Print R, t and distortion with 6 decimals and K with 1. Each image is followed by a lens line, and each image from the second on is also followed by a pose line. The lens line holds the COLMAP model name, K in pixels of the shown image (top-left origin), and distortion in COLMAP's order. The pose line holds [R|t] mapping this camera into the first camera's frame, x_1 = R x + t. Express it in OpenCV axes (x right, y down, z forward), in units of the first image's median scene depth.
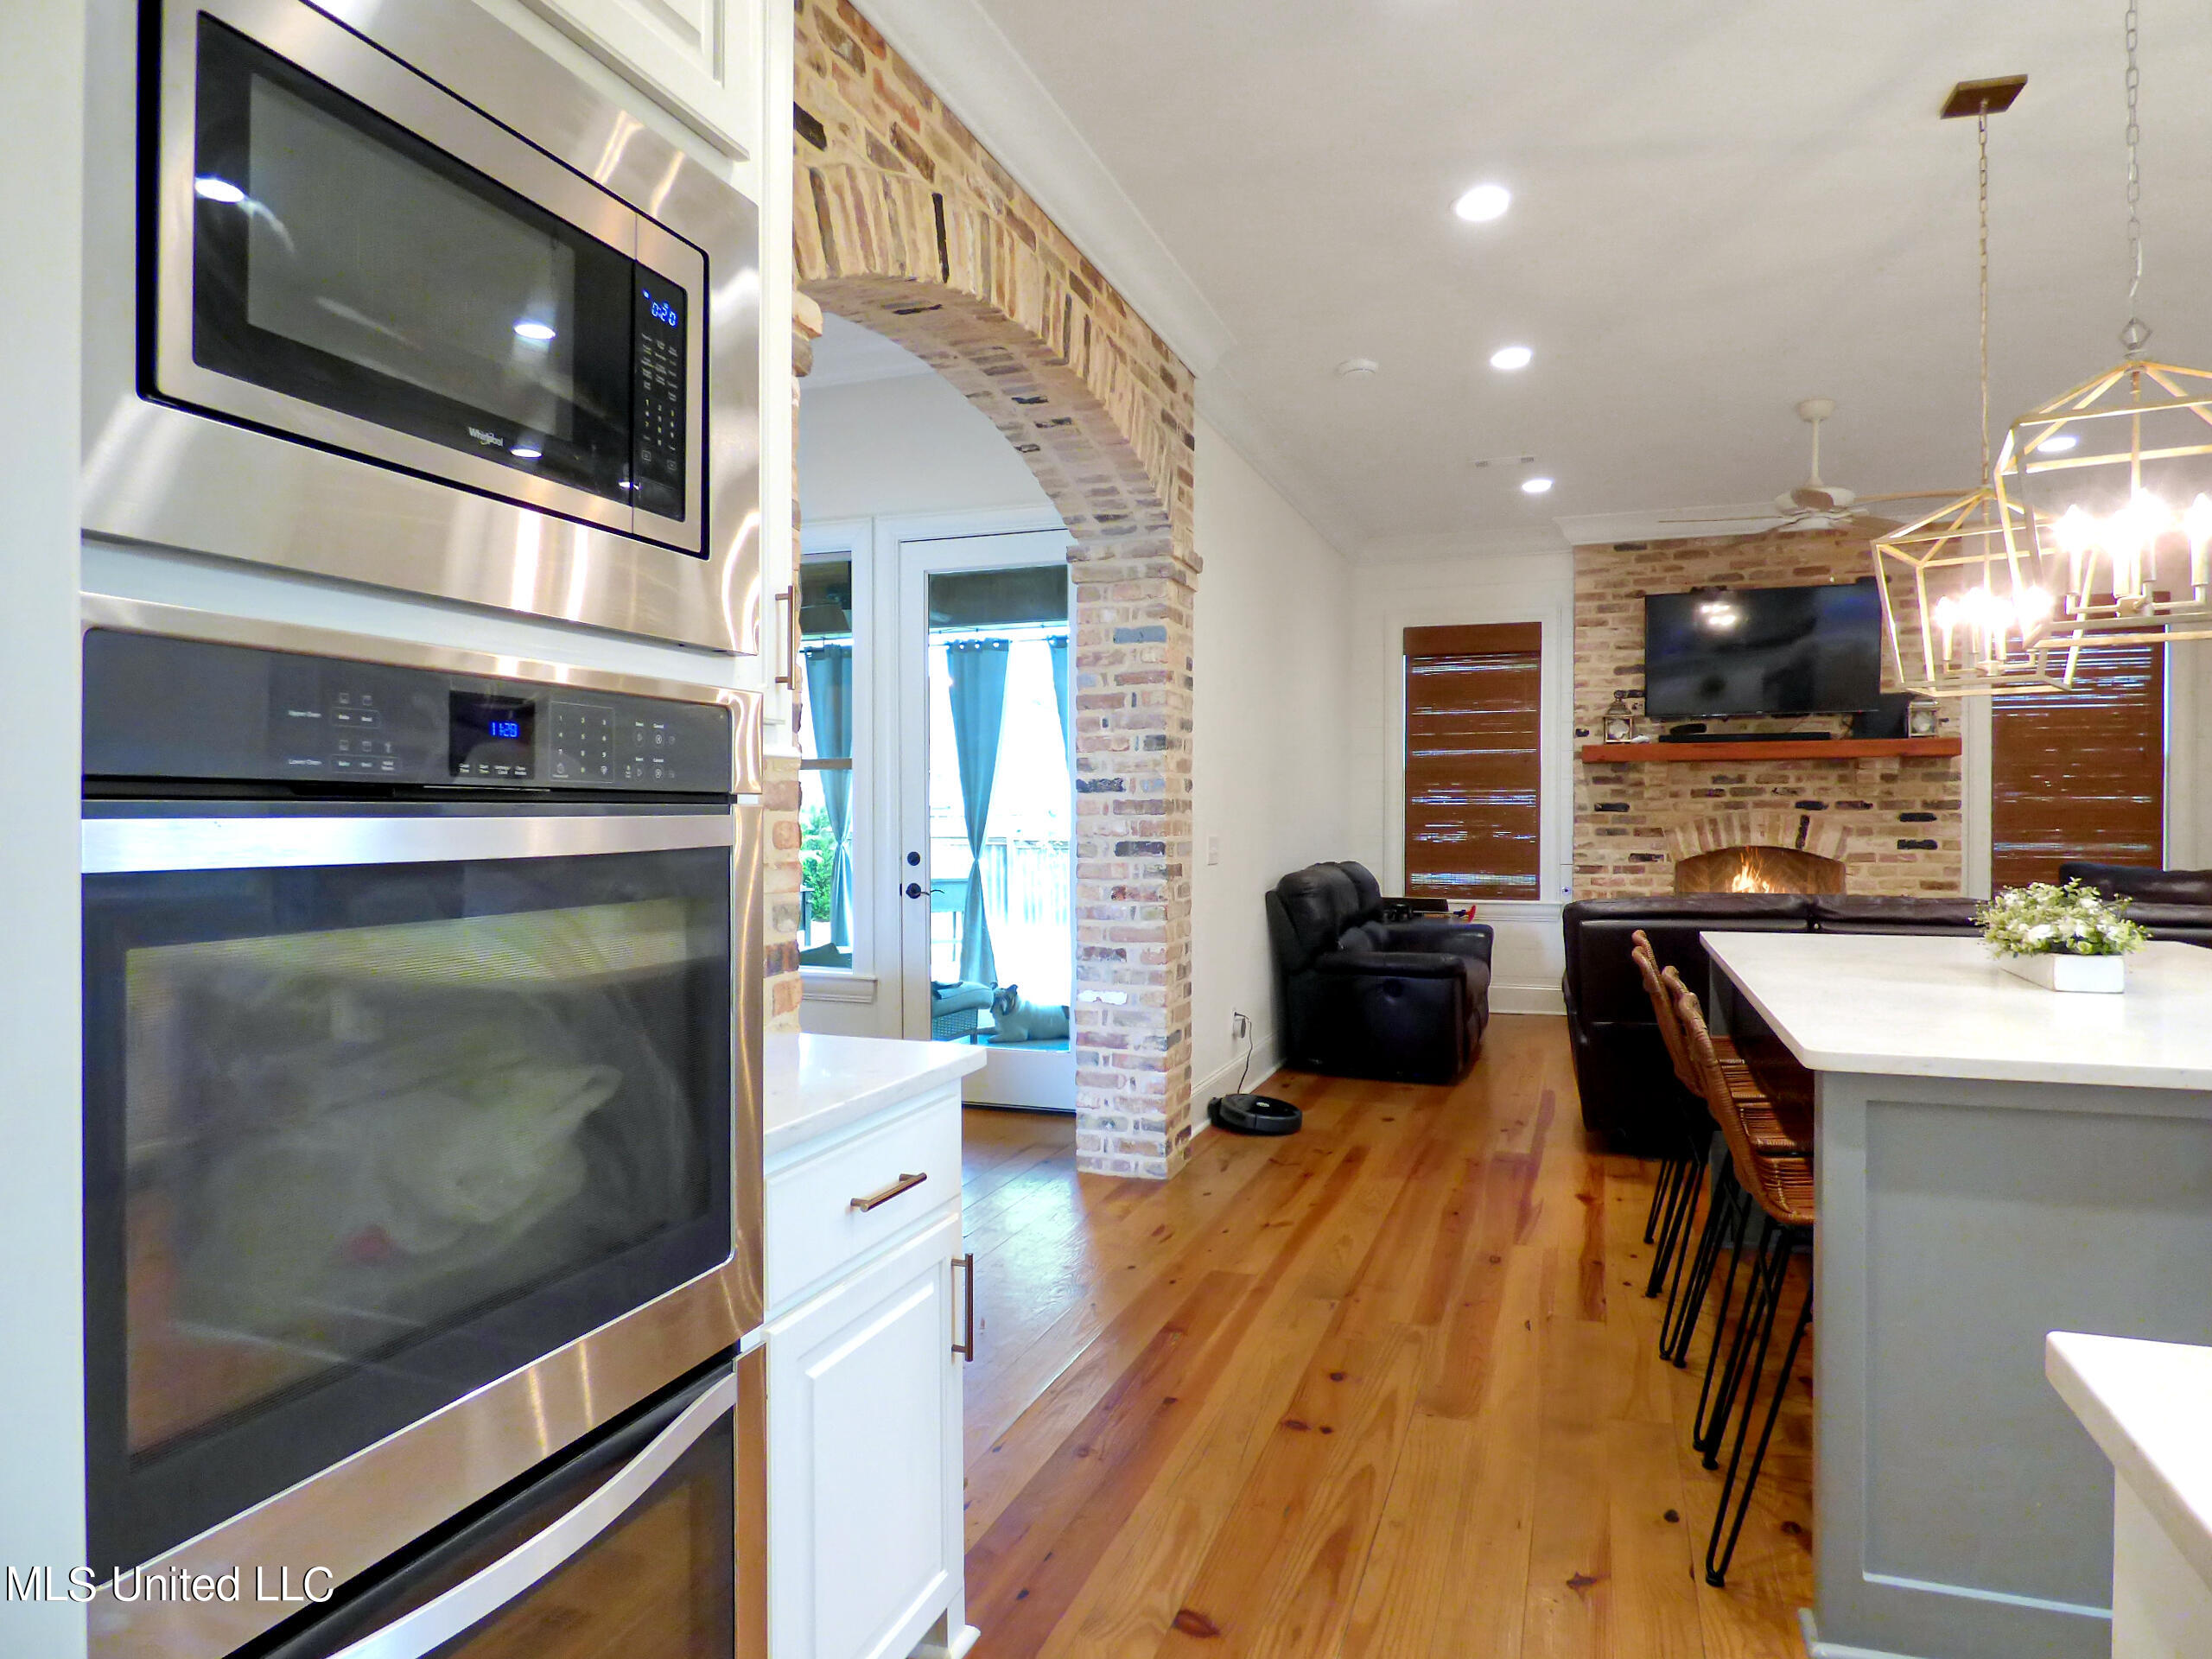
lens RADIAL K [[1358.5, 0, 1112.2], [0, 1358.5, 838.4], [0, 0, 1]] dist [-0.008442, 0.001720]
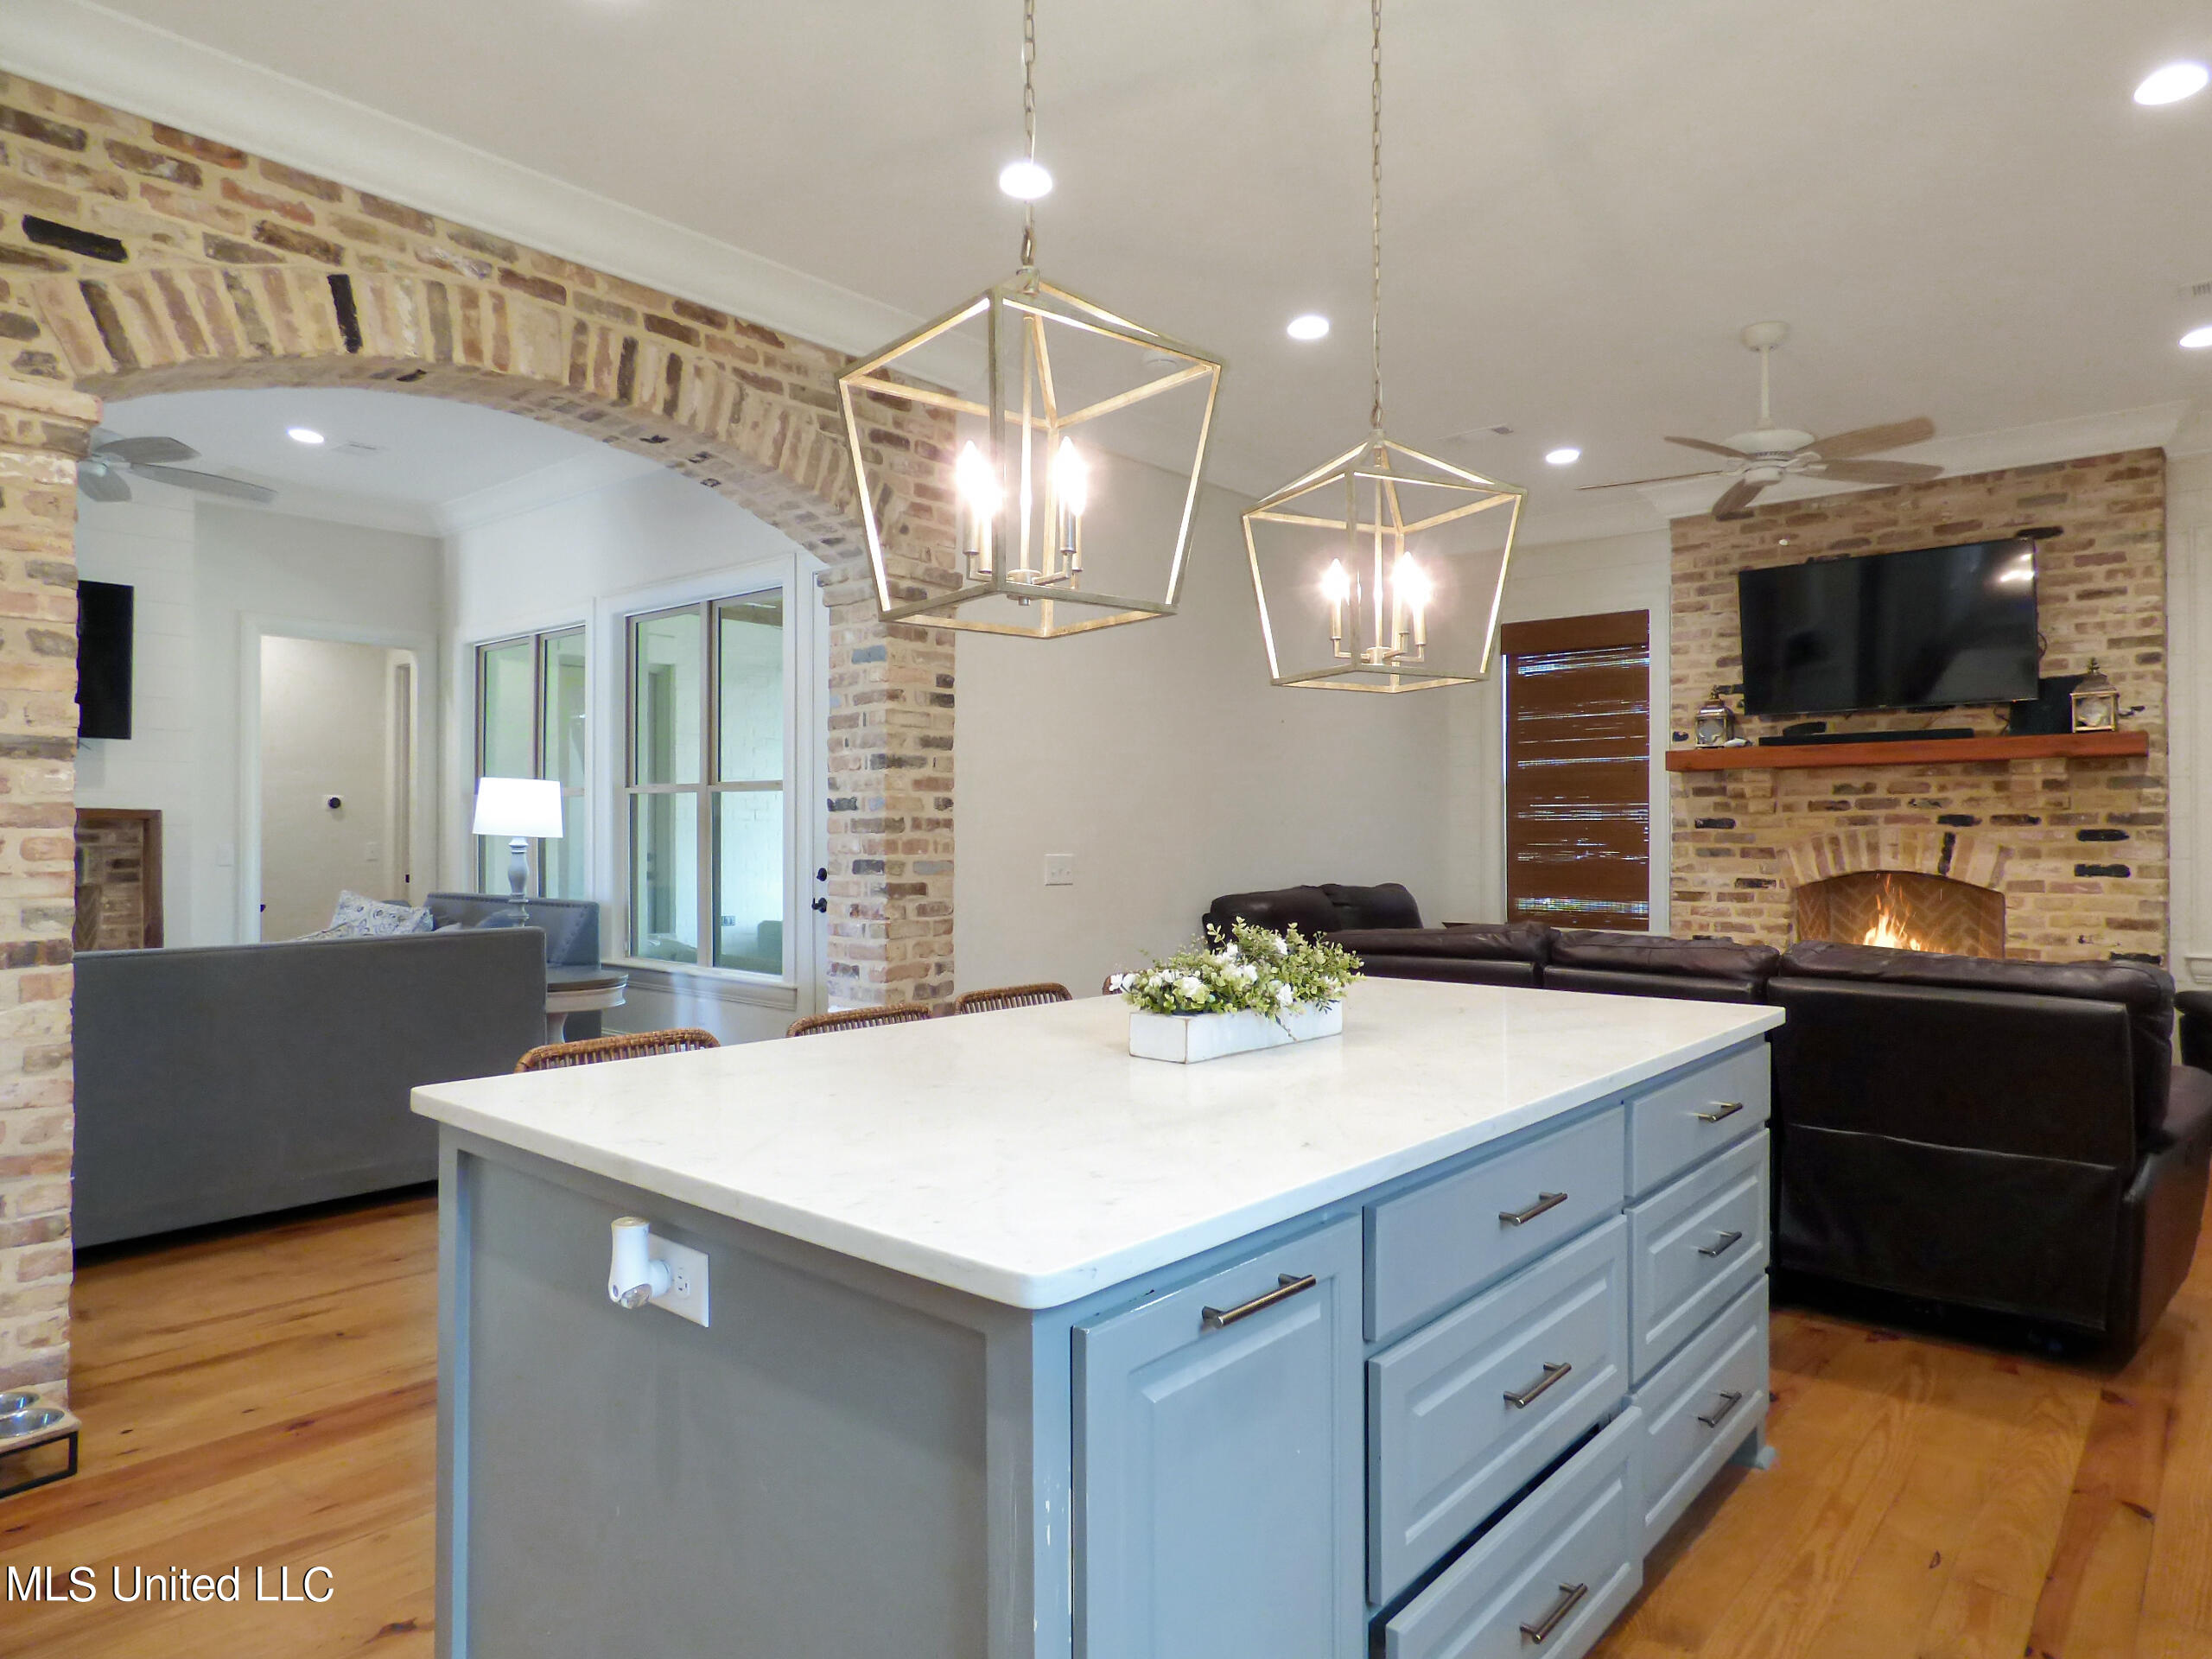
lens RADIAL K [[1358.5, 0, 1107.5], [0, 1358.5, 839.9], [0, 0, 1]] dist [-0.008442, 0.001720]
pose [[0.934433, 0.001795, -0.356133, 0.334739], [-0.005598, 0.999938, -0.009649, -0.002289], [0.356094, 0.011010, 0.934385, 0.075996]]
